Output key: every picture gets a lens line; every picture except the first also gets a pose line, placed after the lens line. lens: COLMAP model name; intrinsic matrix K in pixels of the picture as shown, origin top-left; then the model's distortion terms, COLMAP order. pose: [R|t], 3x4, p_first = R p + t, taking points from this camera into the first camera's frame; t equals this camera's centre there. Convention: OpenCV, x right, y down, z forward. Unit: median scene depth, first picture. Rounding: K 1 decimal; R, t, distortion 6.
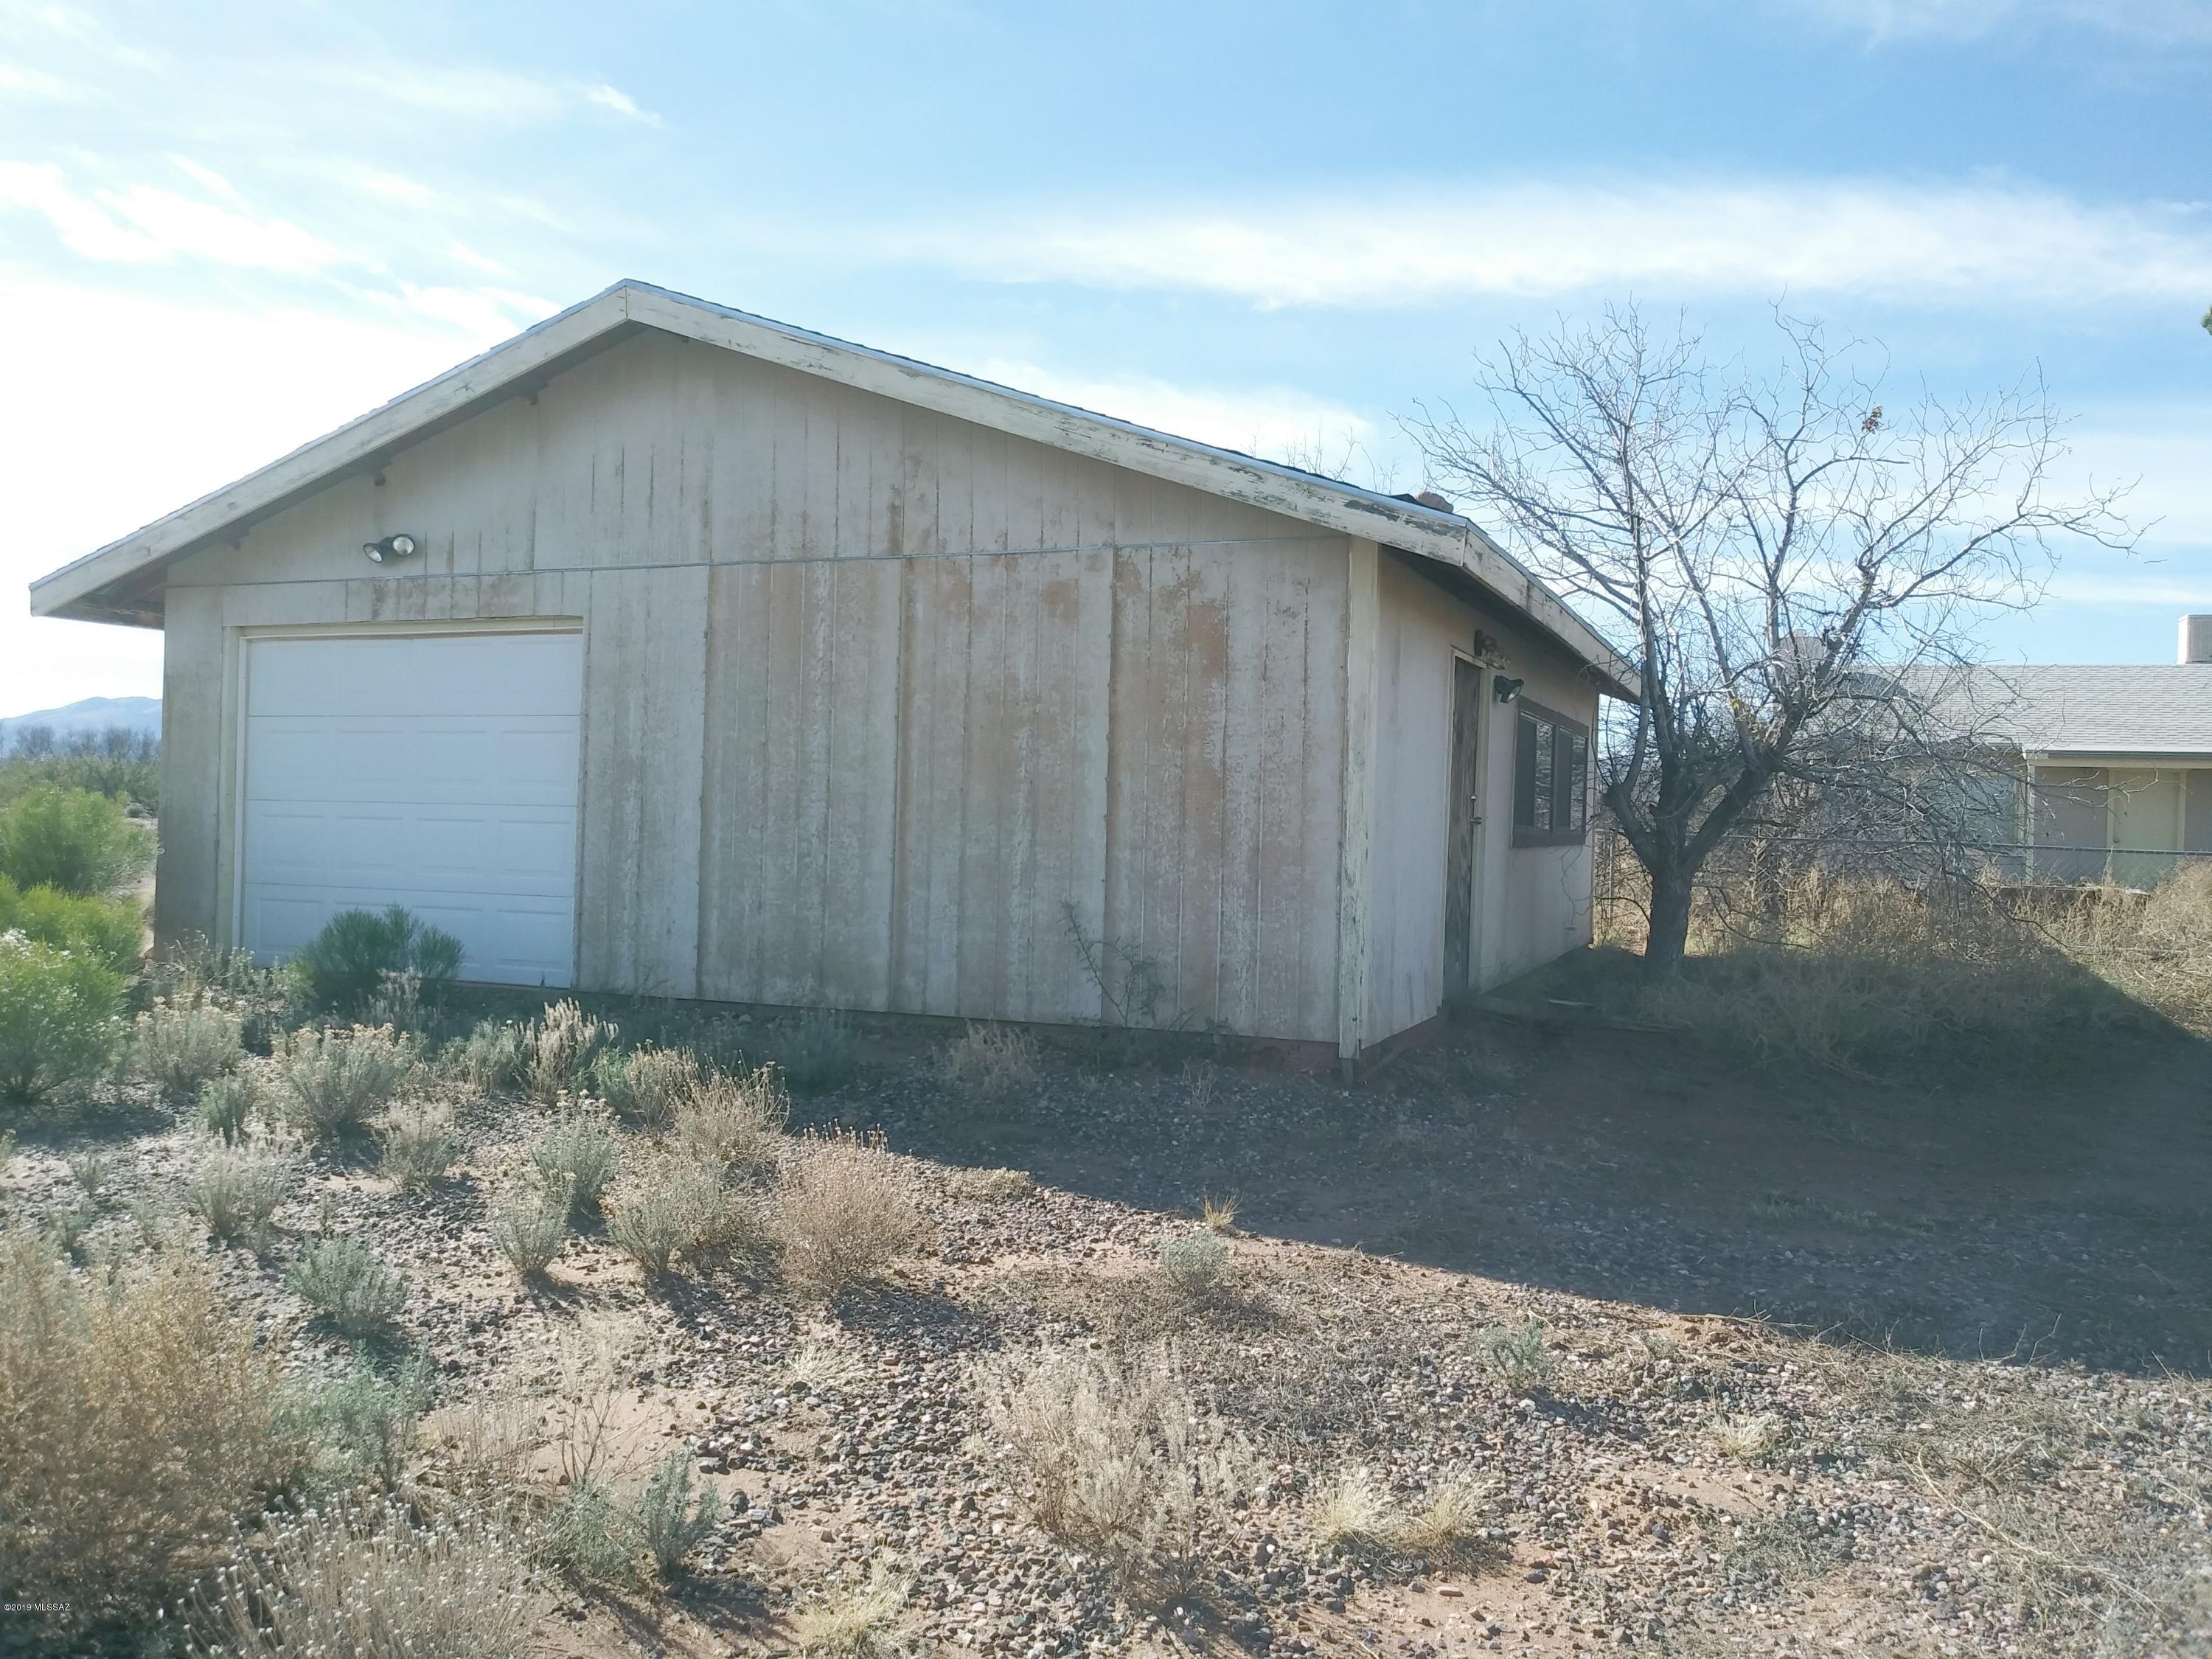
lens RADIAL K [[1897.9, 0, 1045.6], [0, 1897.9, 831.1], [0, 0, 1]] dist [0.023411, -0.043176]
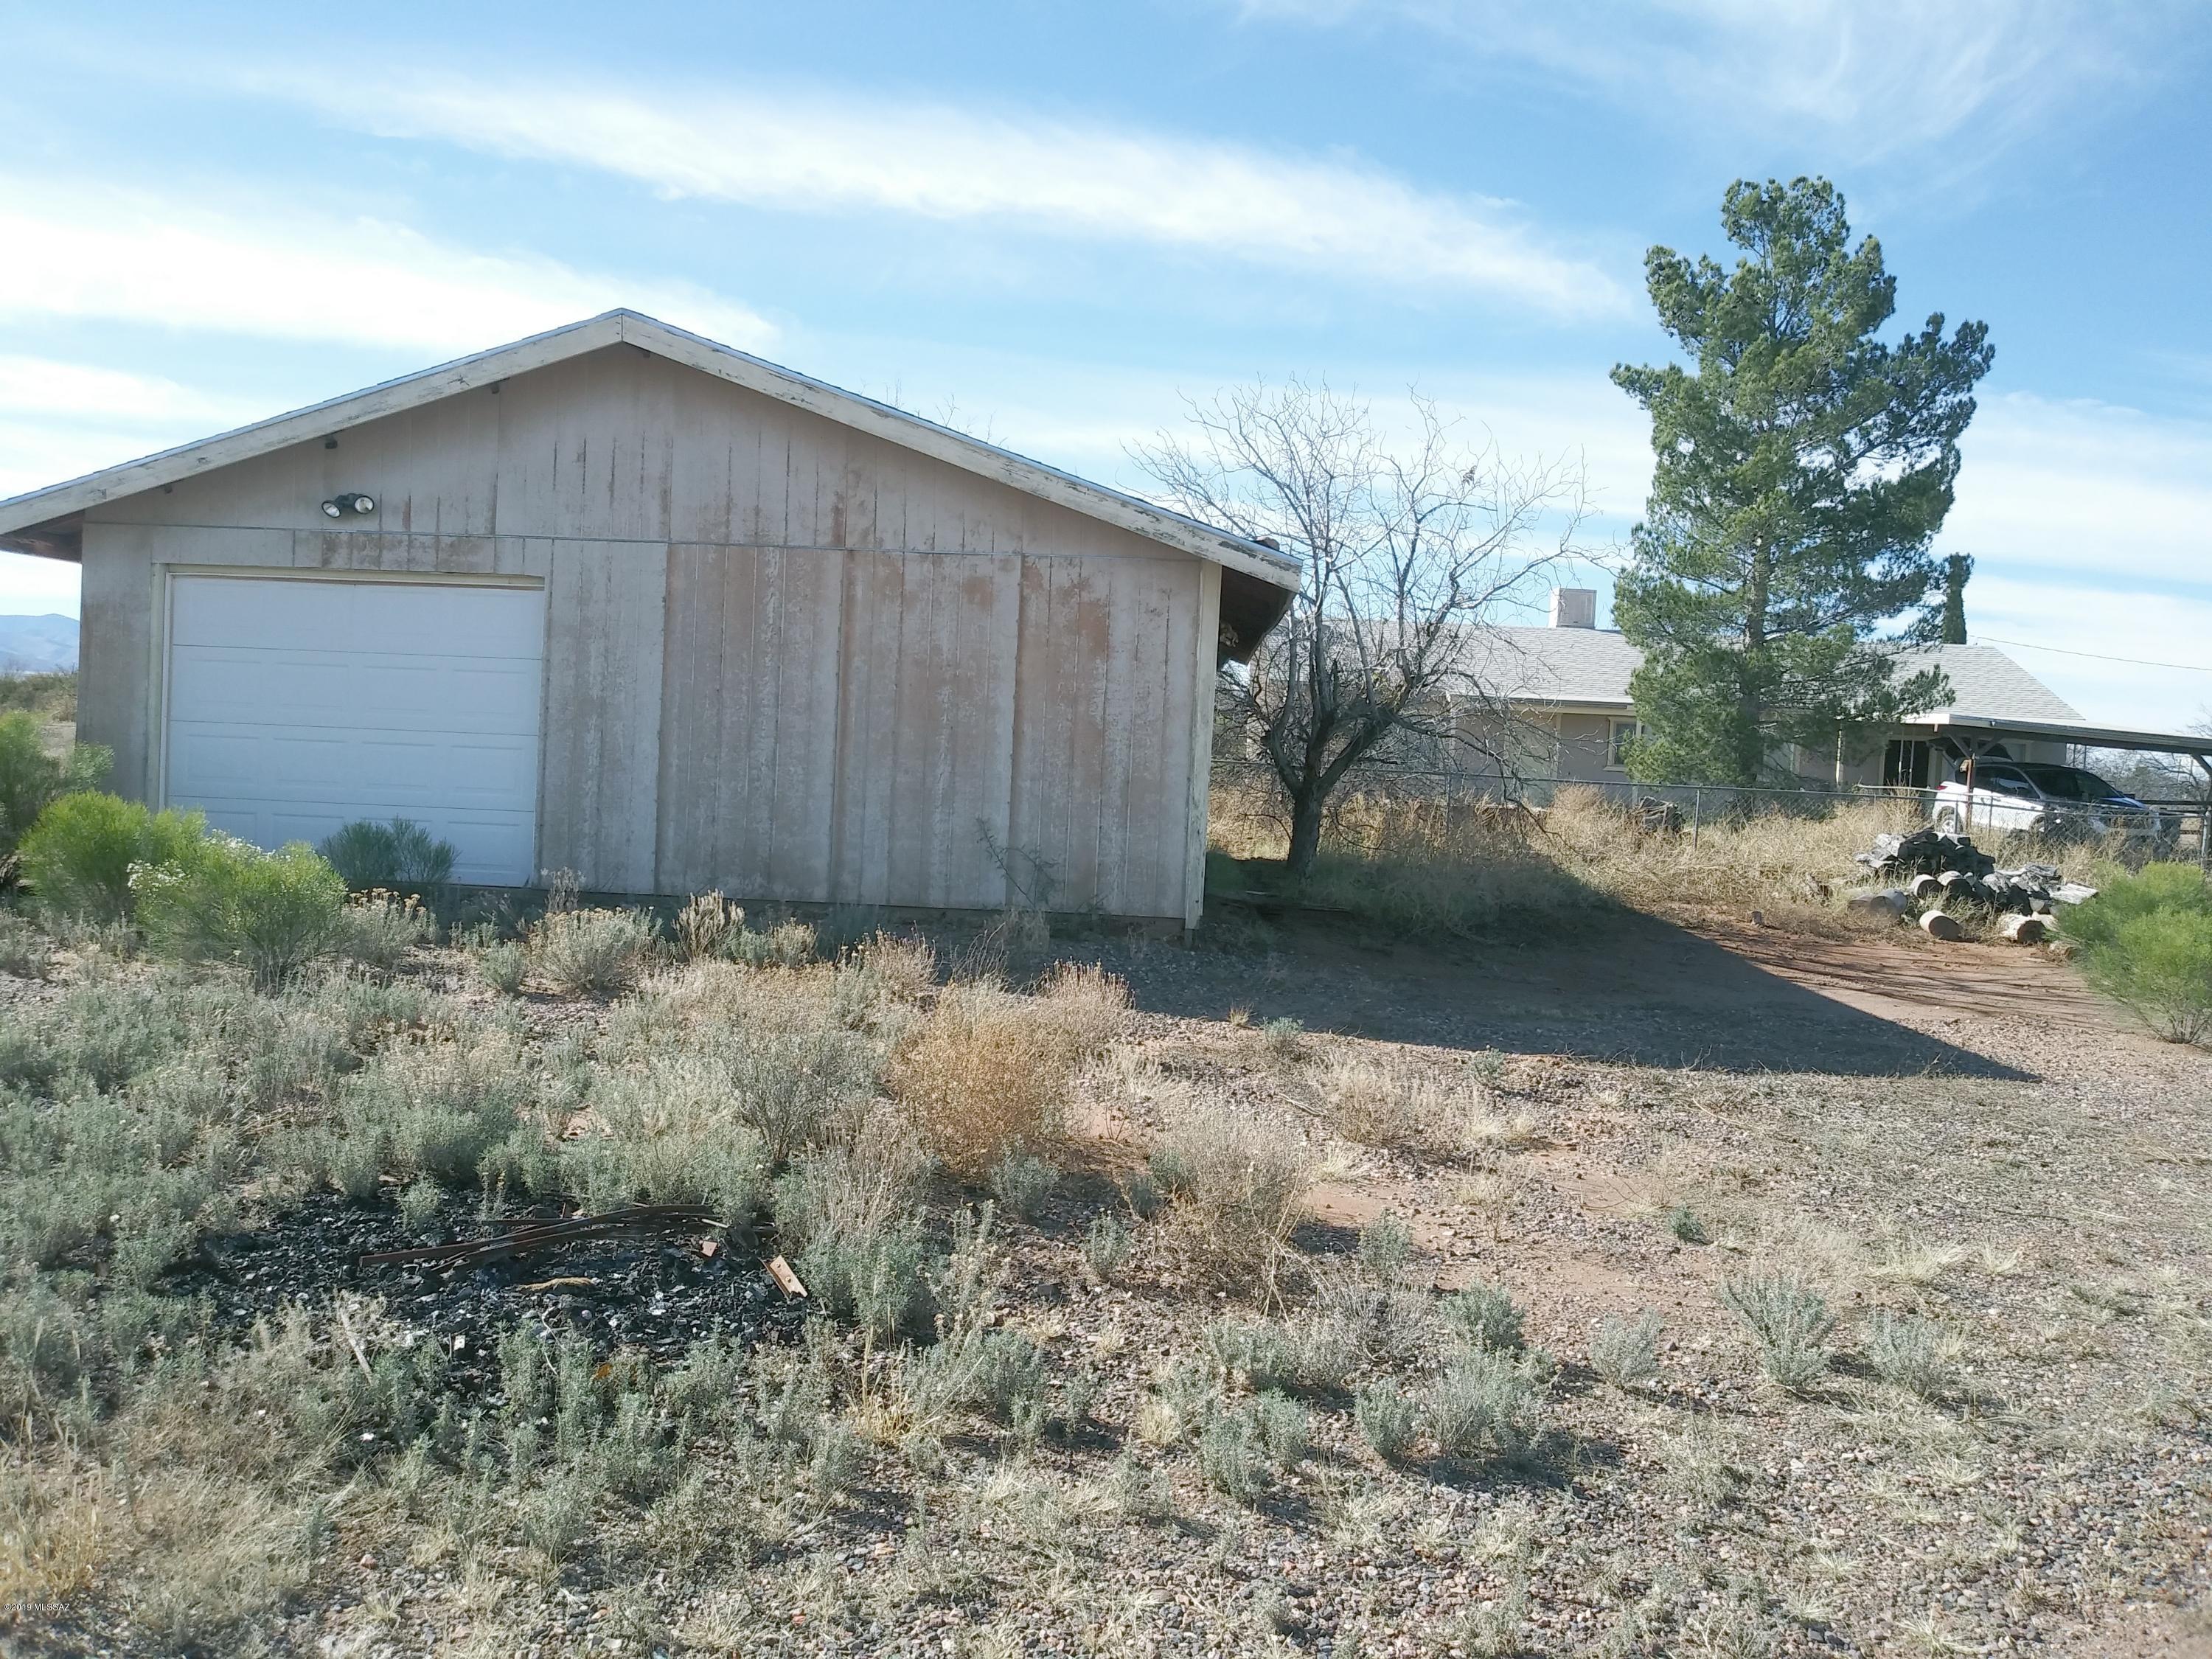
lens RADIAL K [[1897.9, 0, 1107.8], [0, 1897.9, 829.9], [0, 0, 1]] dist [0.023411, -0.043176]
pose [[0.939359, 0.002889, 0.342923, -0.331357], [-0.019434, 0.998806, 0.044823, -0.014978], [-0.342384, -0.048769, 0.938293, -0.262550]]
